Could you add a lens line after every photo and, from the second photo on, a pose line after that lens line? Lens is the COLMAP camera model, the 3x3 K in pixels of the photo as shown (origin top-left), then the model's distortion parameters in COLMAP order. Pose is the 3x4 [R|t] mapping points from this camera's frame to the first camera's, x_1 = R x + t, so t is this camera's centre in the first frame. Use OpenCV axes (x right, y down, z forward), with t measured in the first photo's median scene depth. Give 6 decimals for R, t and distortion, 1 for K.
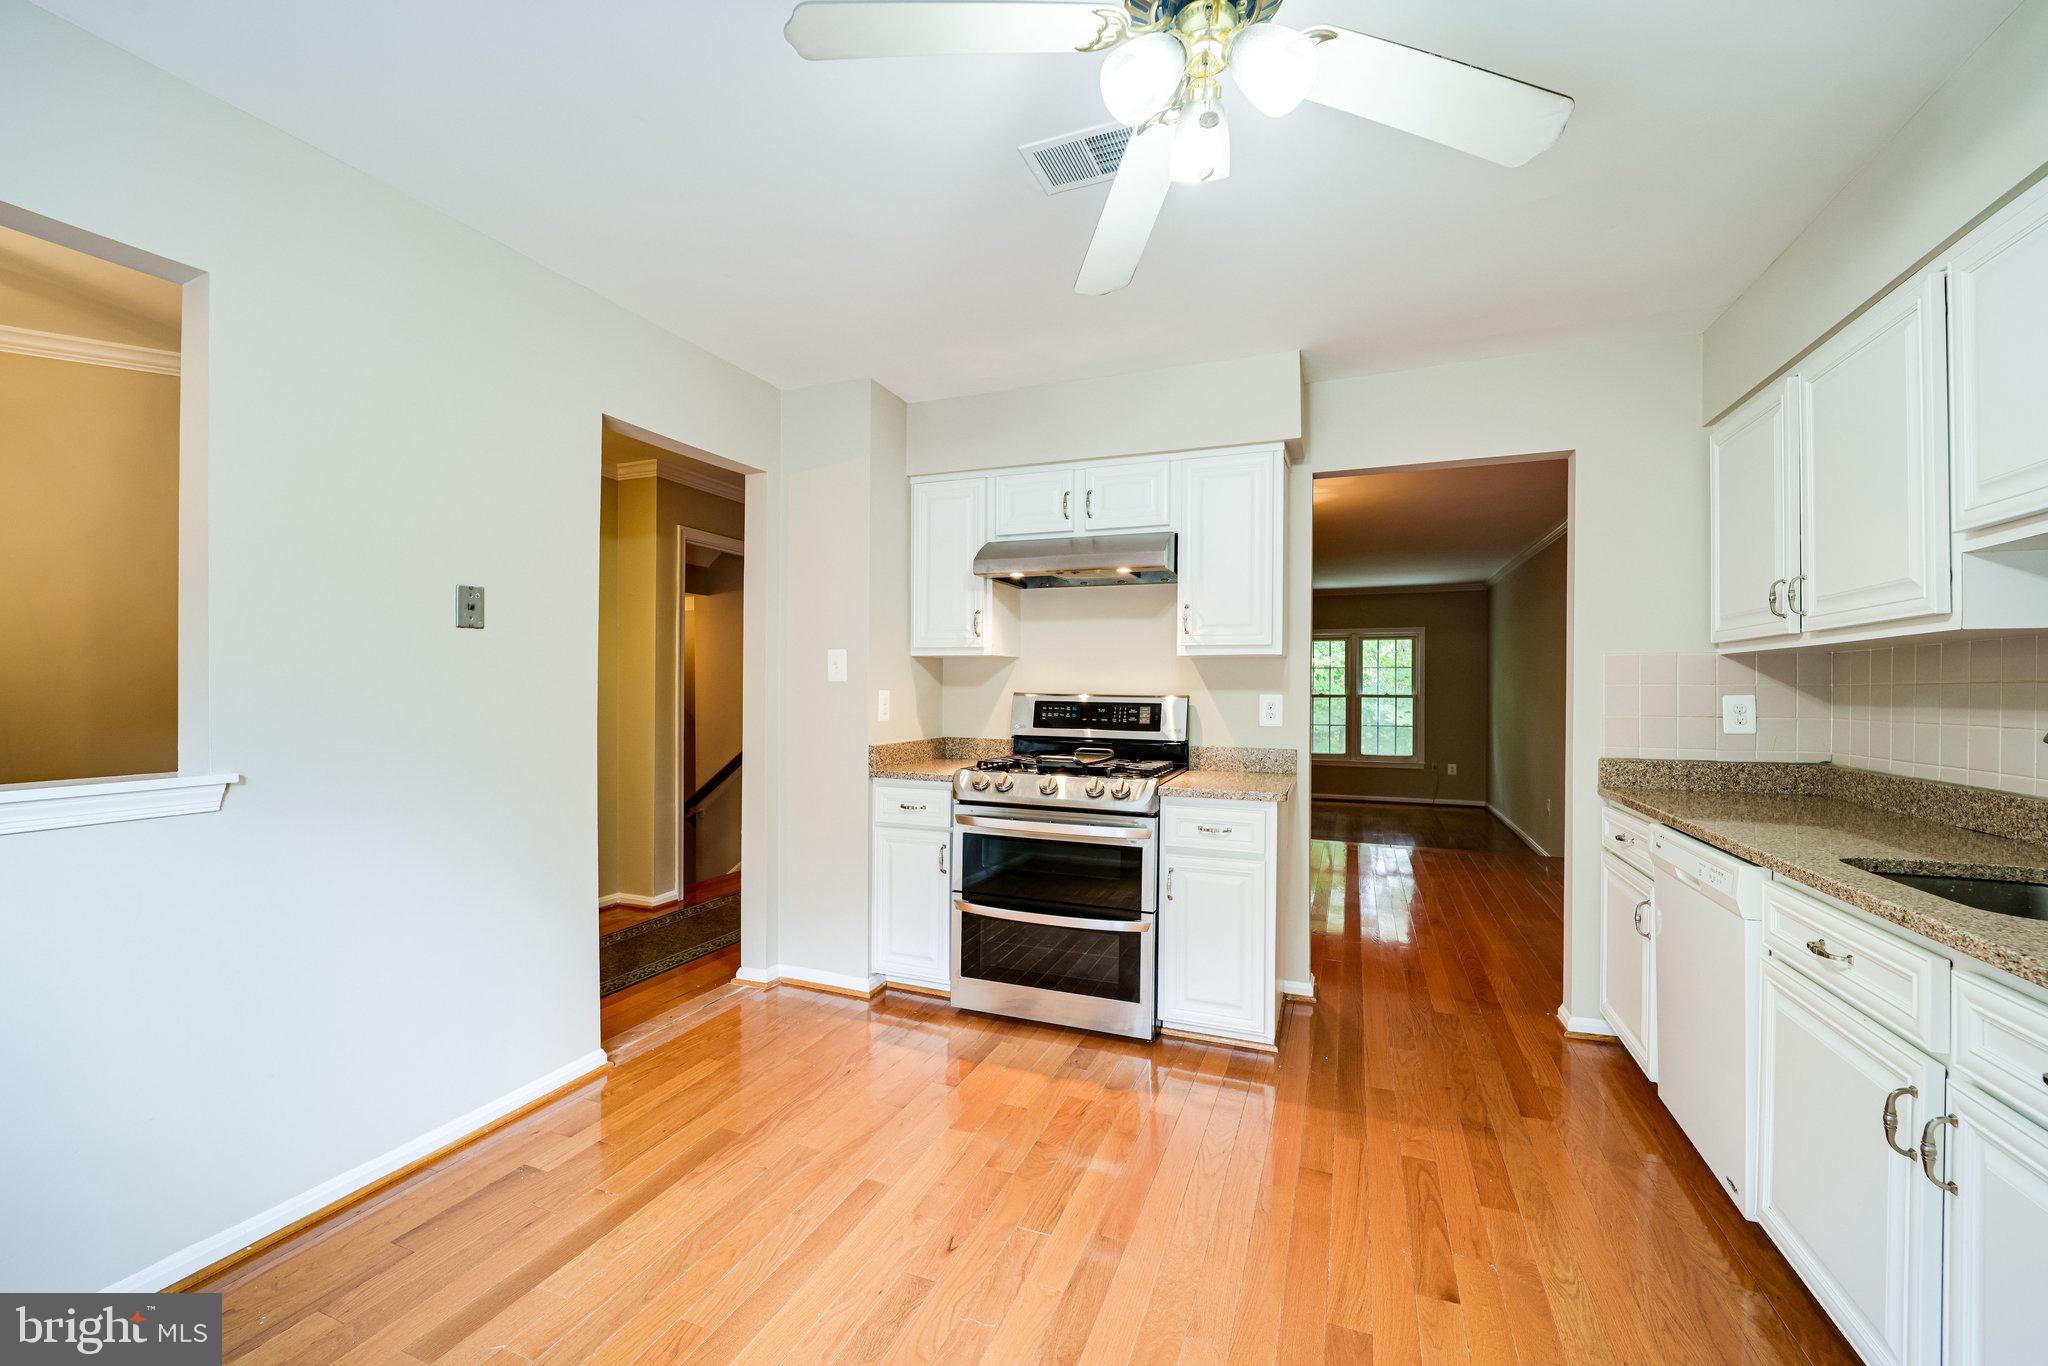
lens RADIAL K [[824.3, 0, 1021.4], [0, 824.3, 684.9], [0, 0, 1]] dist [-0.007765, -0.003461]
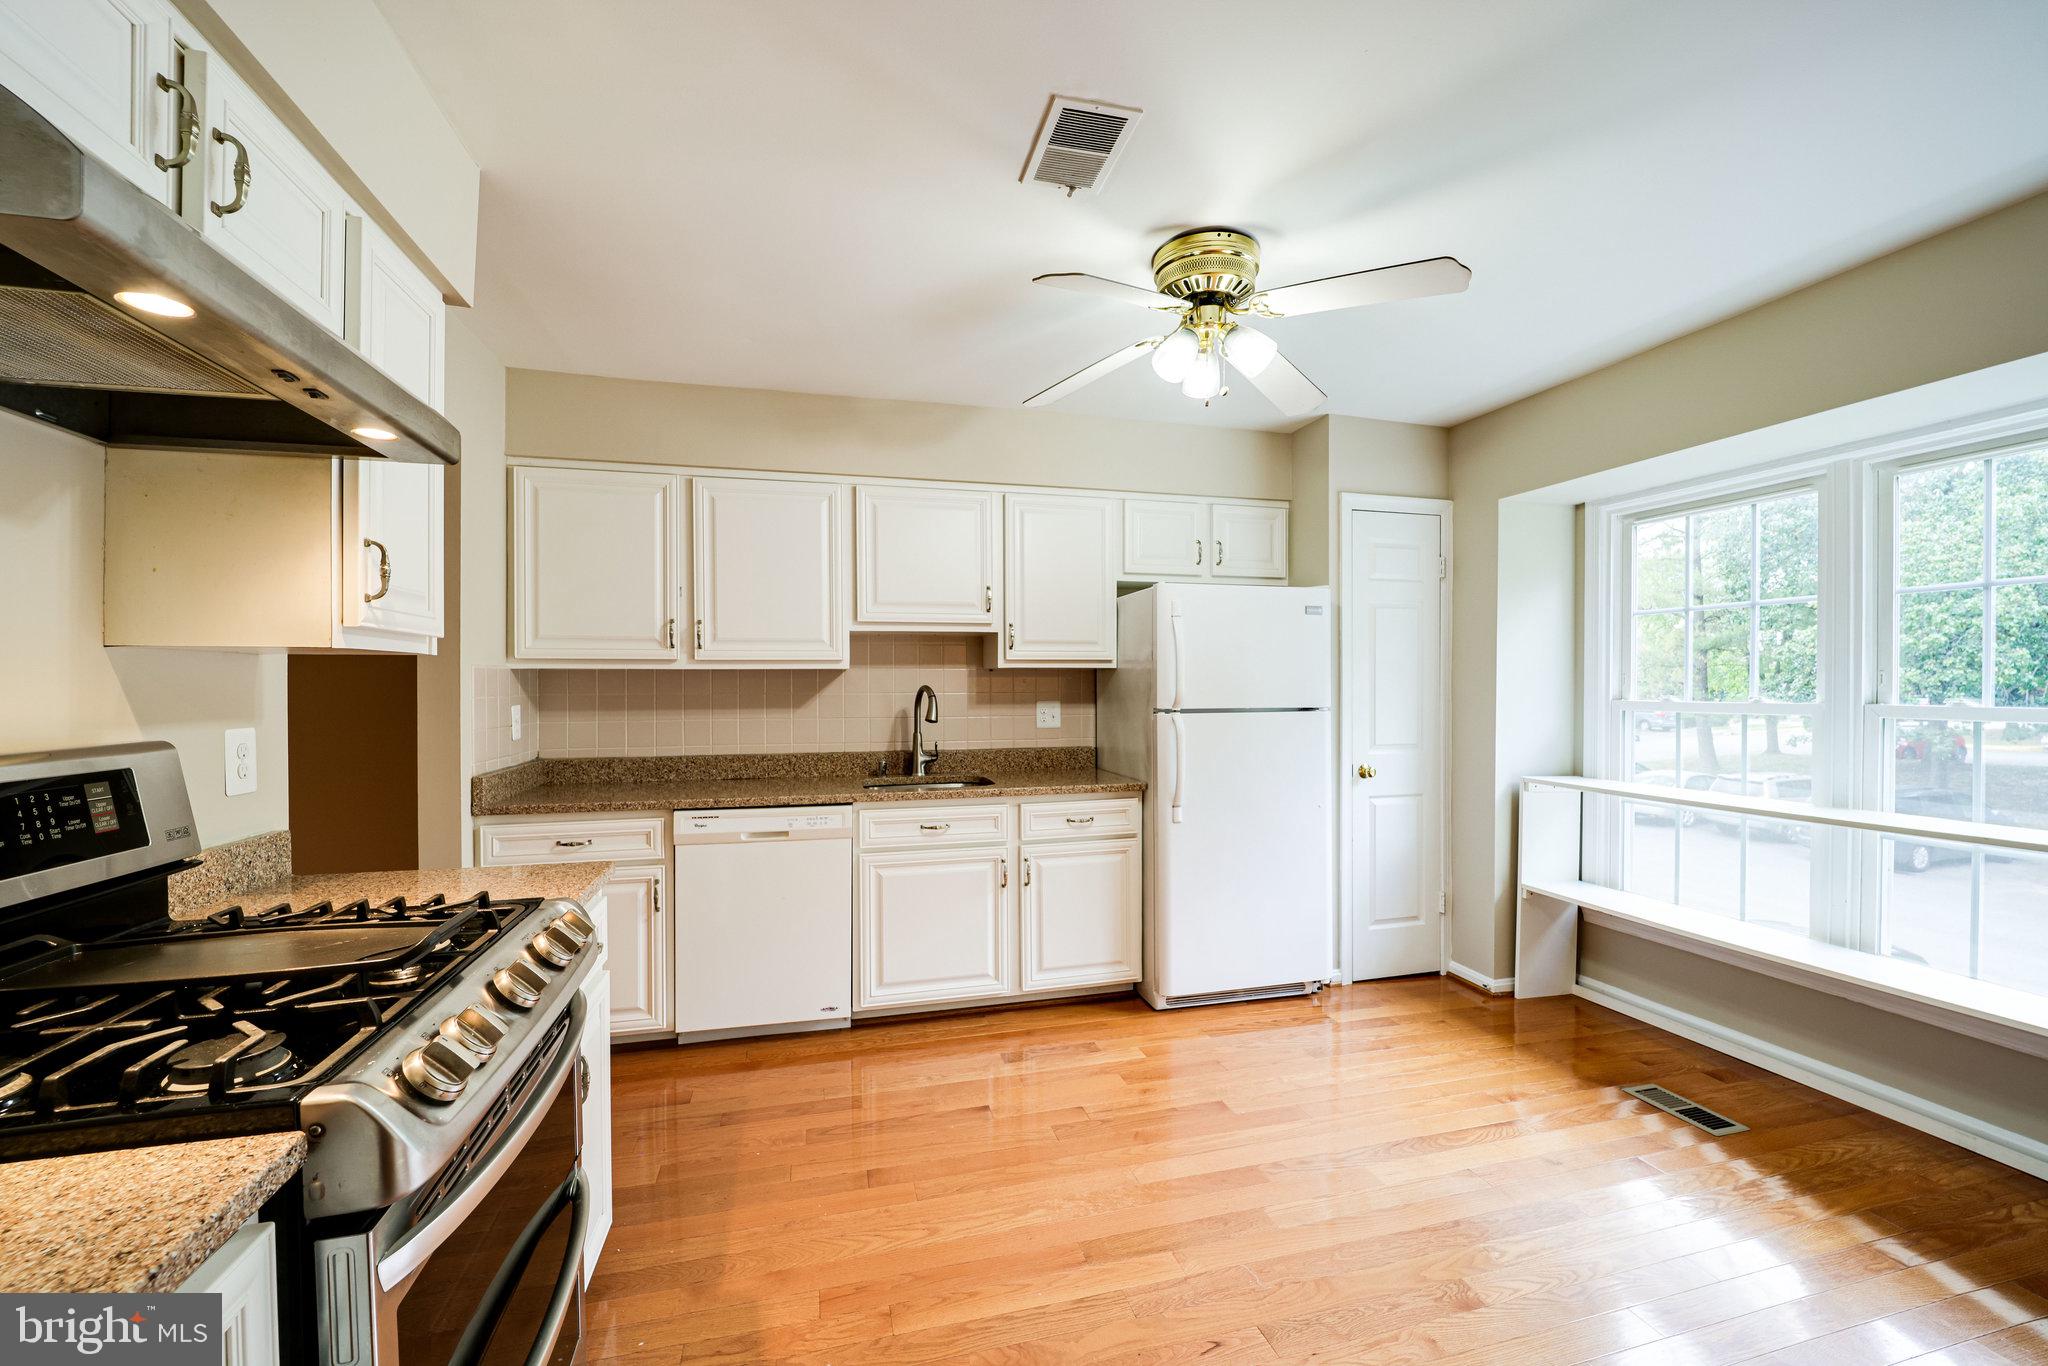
lens RADIAL K [[824.3, 0, 1025.1], [0, 824.3, 686.0], [0, 0, 1]] dist [-0.007765, -0.003461]
pose [[-0.597330, -0.005622, 0.801976, -0.361153], [-0.003992, 0.999984, 0.004037, -0.017487], [-0.801986, -0.000790, -0.597342, 0.911985]]
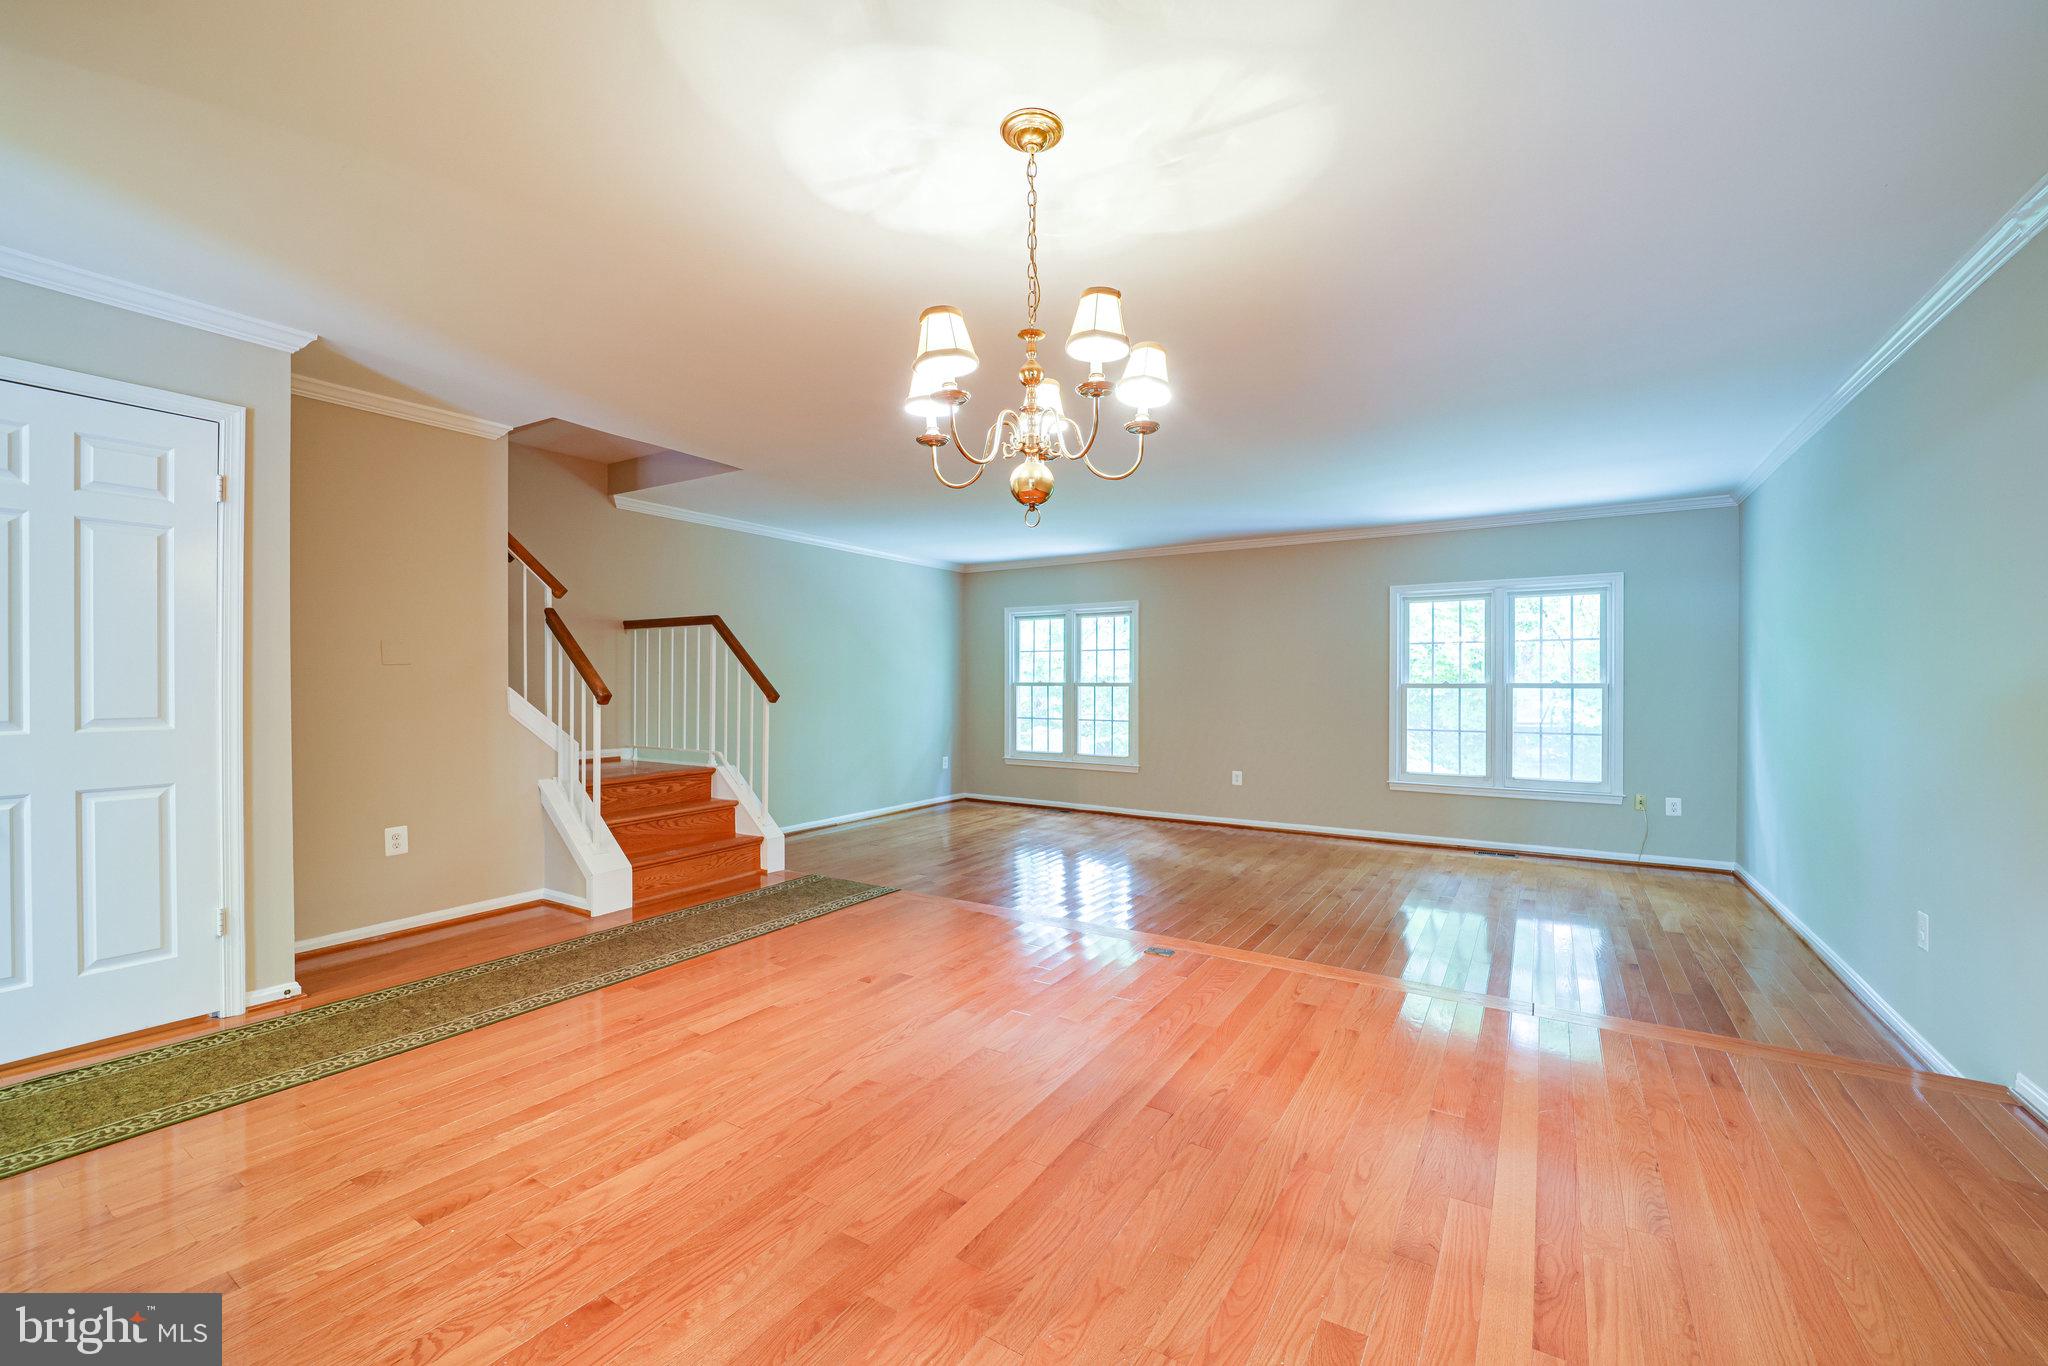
lens RADIAL K [[824.3, 0, 1022.7], [0, 824.3, 685.5], [0, 0, 1]] dist [-0.007765, -0.003461]
pose [[0.983547, -0.005804, -0.180557, 0.490021], [0.006926, 0.999960, 0.005584, 0.021956], [0.180517, -0.006743, 0.983549, 0.969991]]
